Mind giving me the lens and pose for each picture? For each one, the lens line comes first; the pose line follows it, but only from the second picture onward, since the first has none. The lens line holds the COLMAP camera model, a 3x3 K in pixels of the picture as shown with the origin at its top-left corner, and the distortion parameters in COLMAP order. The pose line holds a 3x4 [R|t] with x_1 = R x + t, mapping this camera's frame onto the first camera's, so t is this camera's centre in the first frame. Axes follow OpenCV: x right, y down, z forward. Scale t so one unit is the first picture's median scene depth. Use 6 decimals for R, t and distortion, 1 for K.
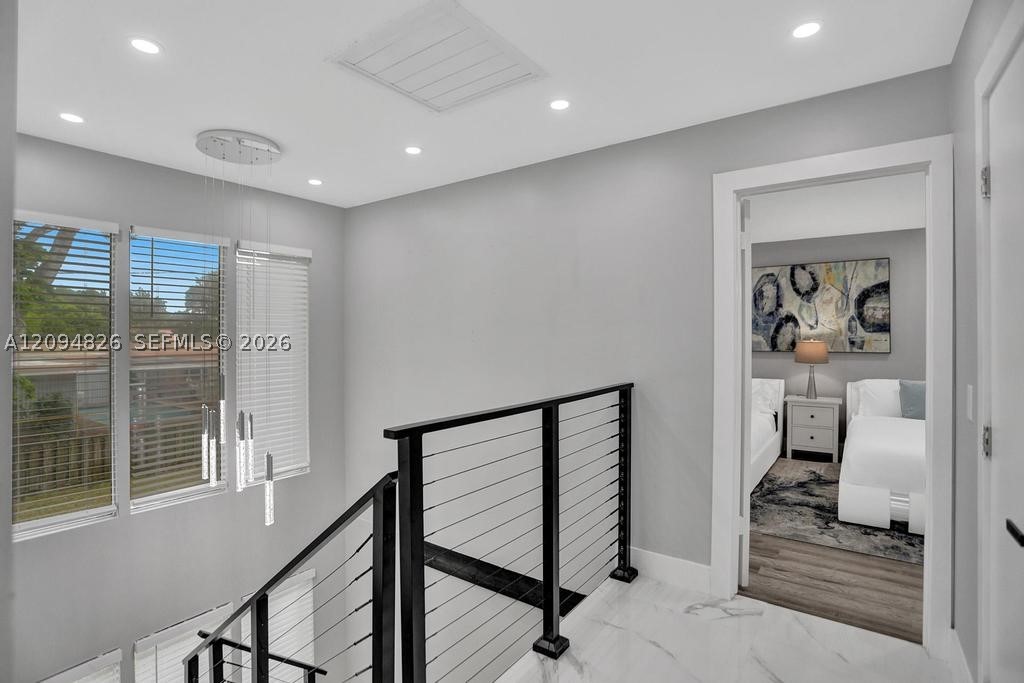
lens RADIAL K [[503.8, 0, 505.4], [0, 503.8, 332.3], [0, 0, 1]] dist [-0.053097, 0.019923]
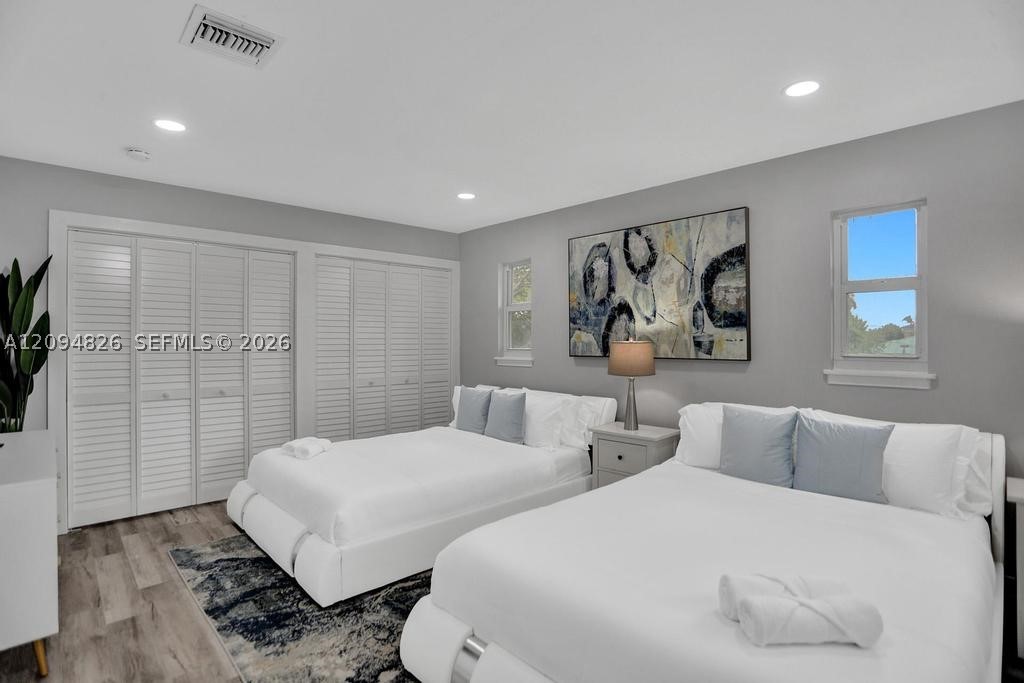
lens RADIAL K [[503.8, 0, 514.8], [0, 503.8, 331.9], [0, 0, 1]] dist [-0.053097, 0.019923]
pose [[0.979714, -0.004626, -0.200350, 0.570989], [0.003981, 0.999986, -0.003623, 0.006612], [0.200364, 0.002752, 0.979718, 0.302844]]
